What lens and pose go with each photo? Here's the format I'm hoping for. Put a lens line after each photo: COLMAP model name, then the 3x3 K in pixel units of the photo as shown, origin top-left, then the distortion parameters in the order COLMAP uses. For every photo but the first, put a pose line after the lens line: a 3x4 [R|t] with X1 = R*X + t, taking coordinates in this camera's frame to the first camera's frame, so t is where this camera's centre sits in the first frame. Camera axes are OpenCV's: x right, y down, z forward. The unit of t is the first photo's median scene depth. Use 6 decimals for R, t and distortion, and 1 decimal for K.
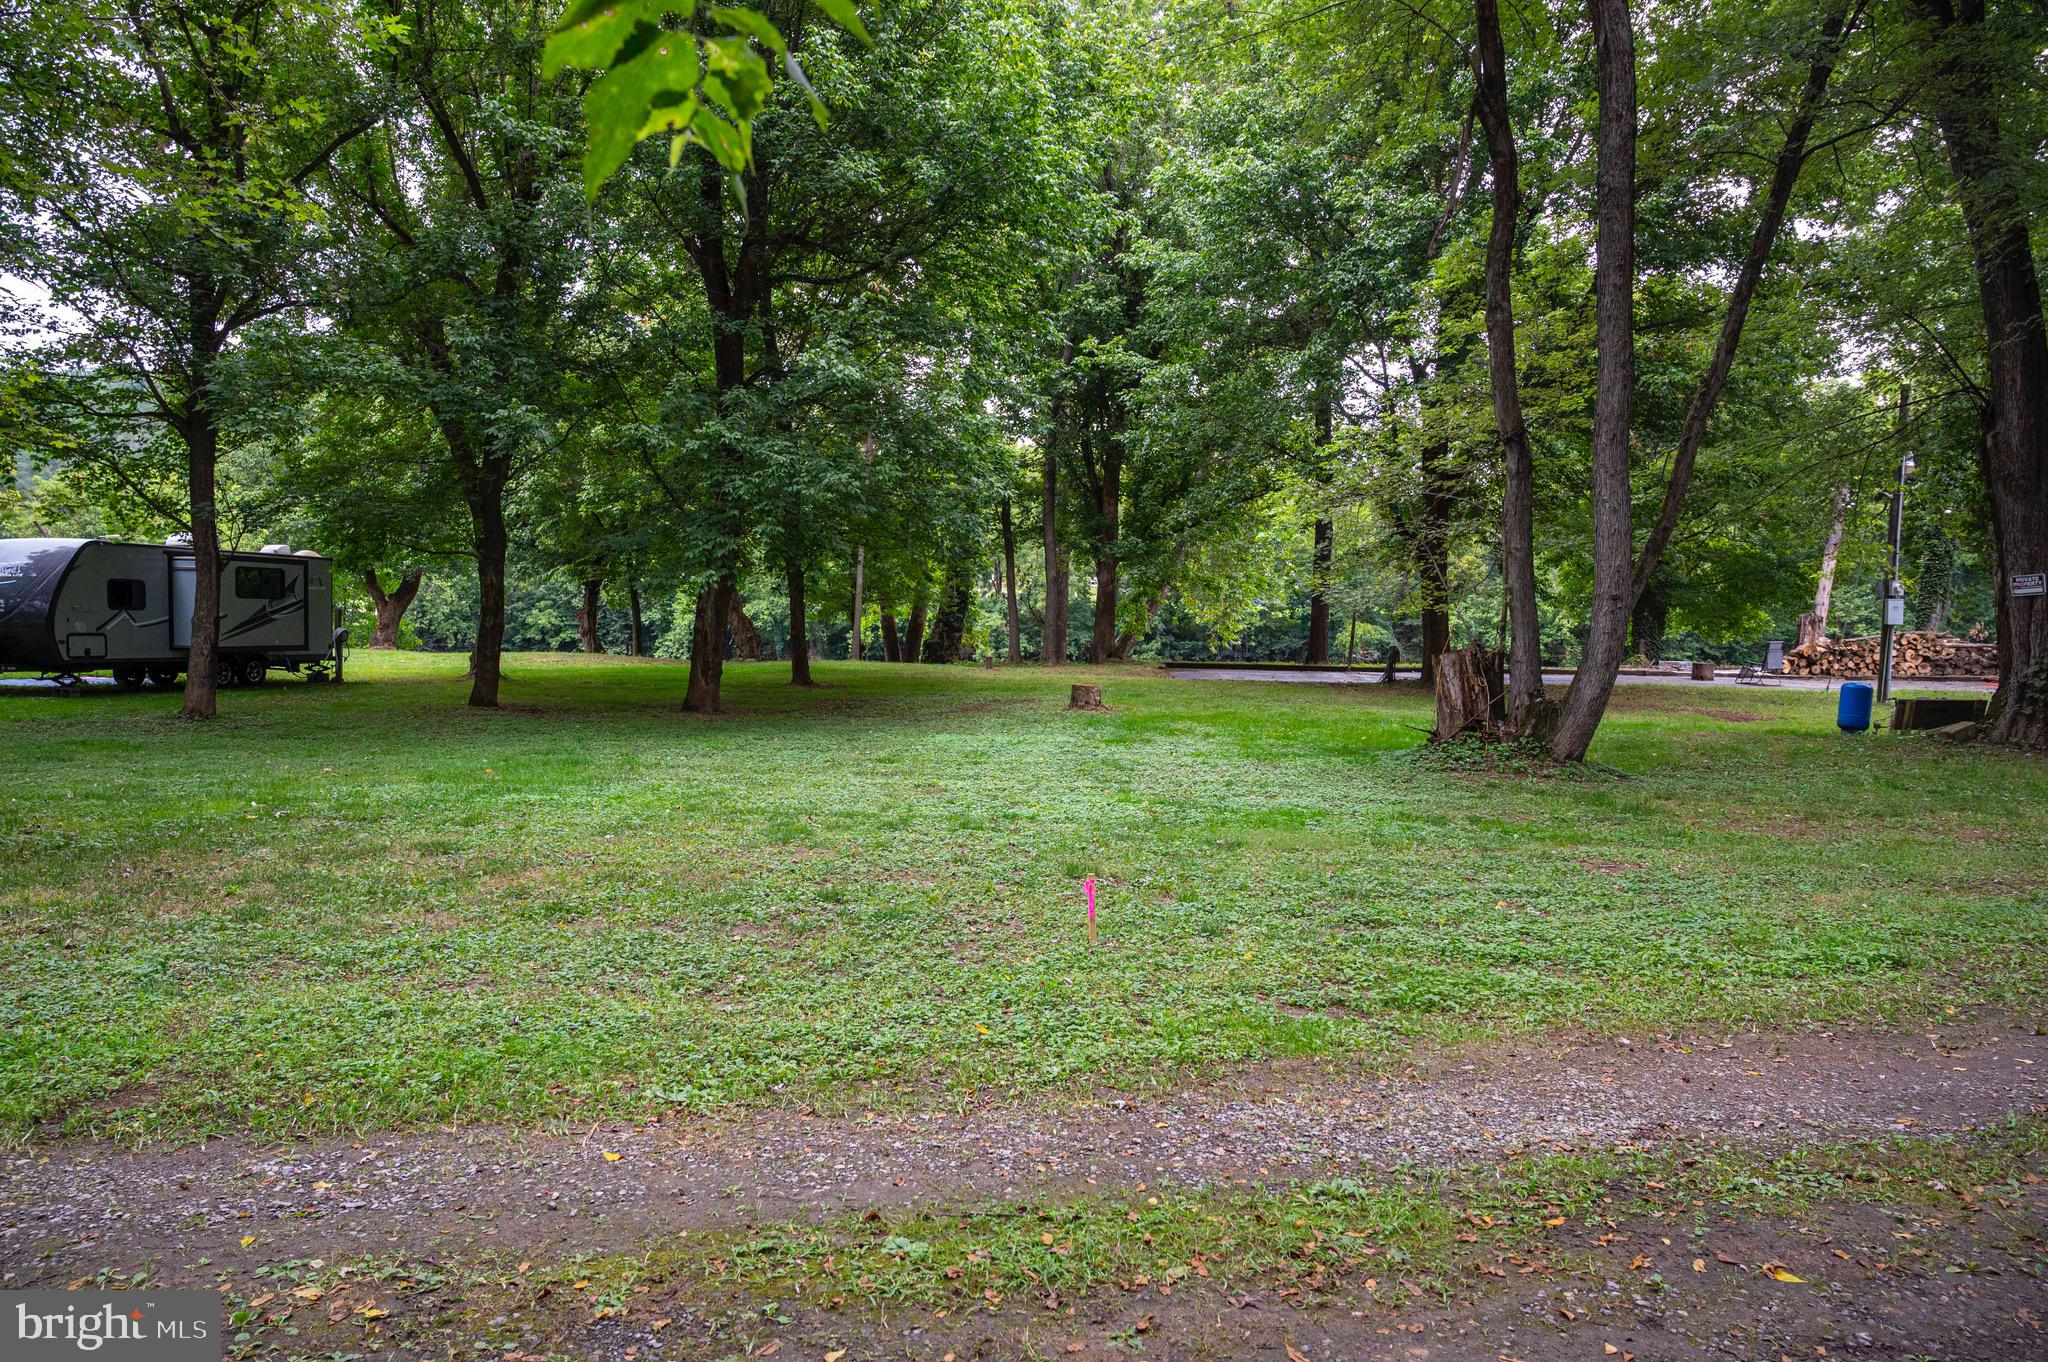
lens RADIAL K [[1400.7, 0, 1030.1], [0, 1400.7, 678.6], [0, 0, 1]] dist [0.003471, -0.000180]
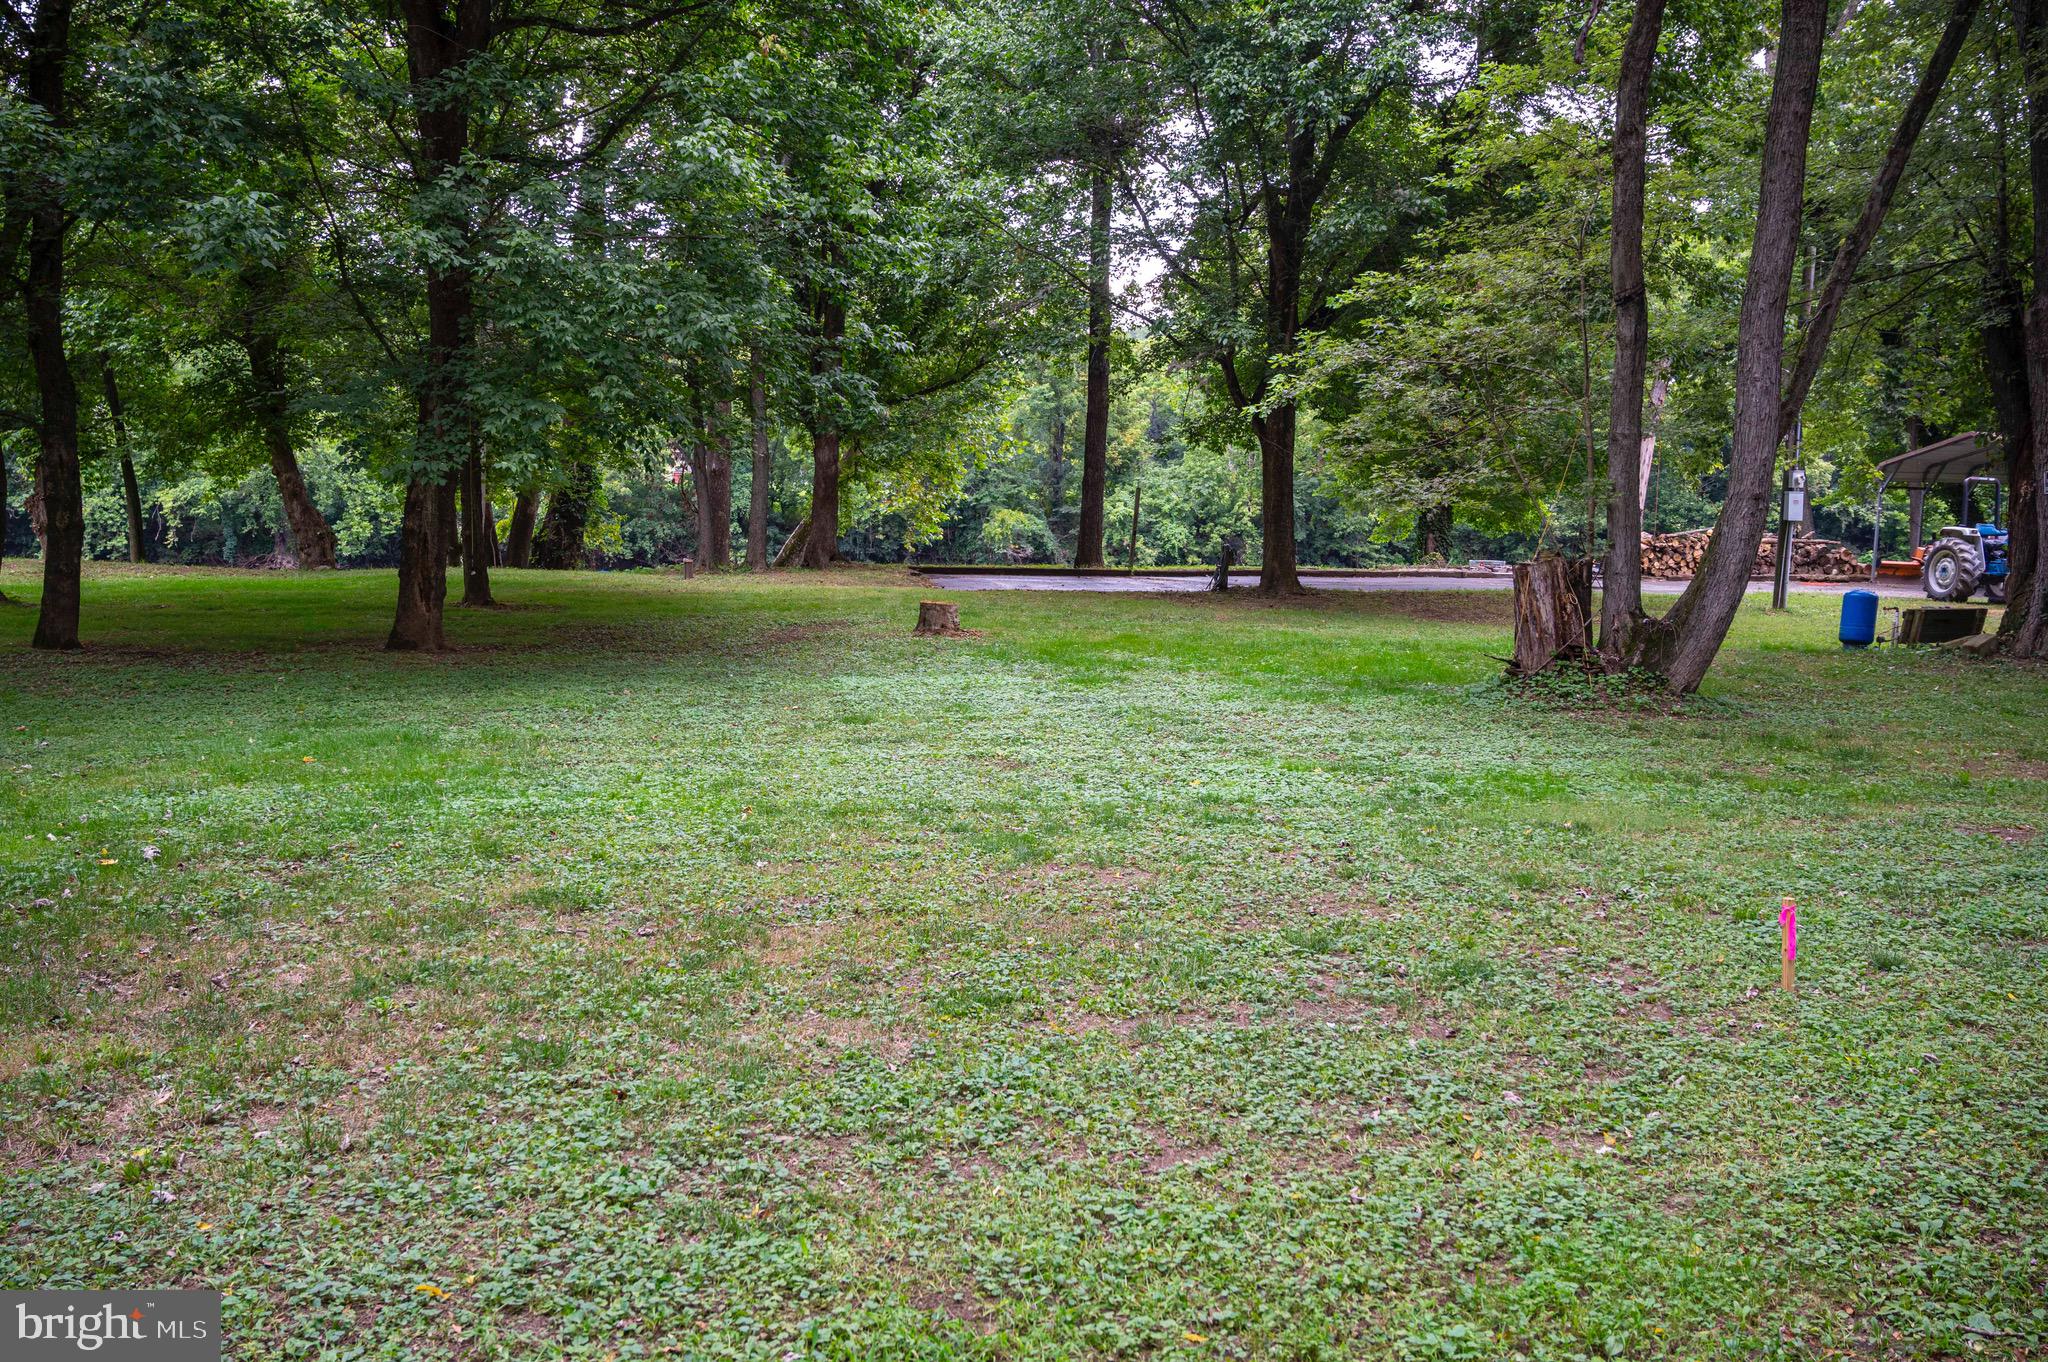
lens RADIAL K [[1751.4, 0, 1021.1], [0, 1751.4, 679.8], [0, 0, 1]] dist [0.000373, 0.005505]
pose [[0.959835, -0.026405, 0.279320, -0.166631], [0.009999, 0.998149, 0.059996, -0.009282], [-0.280387, -0.054793, 0.958322, 0.067764]]
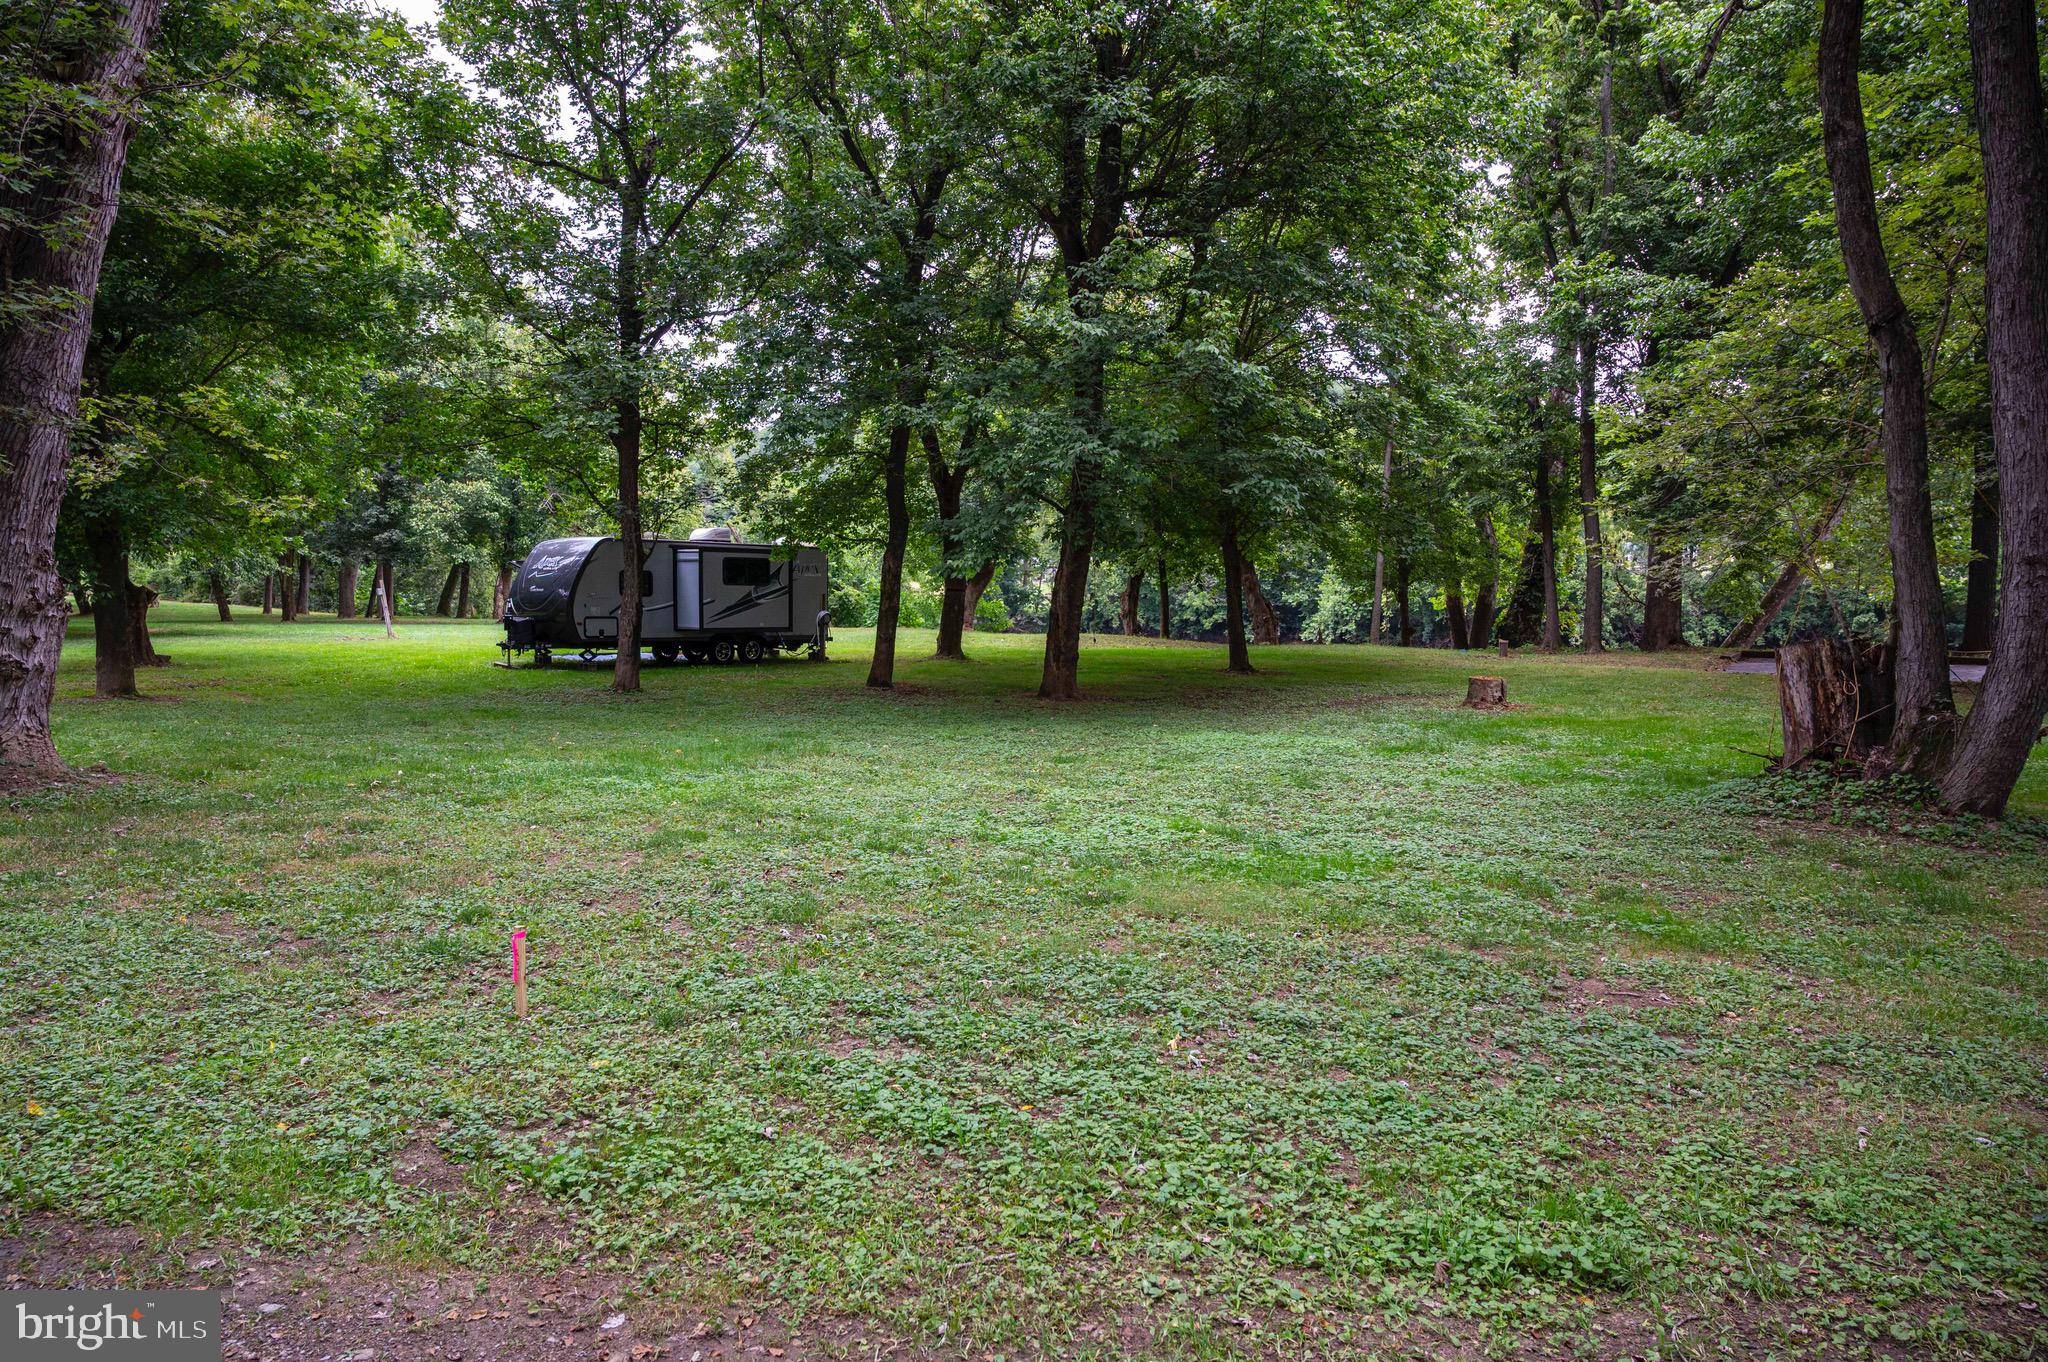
lens RADIAL K [[1400.7, 0, 1018.0], [0, 1400.7, 685.2], [0, 0, 1]] dist [0.003471, -0.000180]
pose [[0.867425, 0.024143, -0.496982, 0.190326], [-0.015040, 0.999638, 0.022311, -0.005029], [0.497341, -0.011879, 0.867474, 0.126957]]
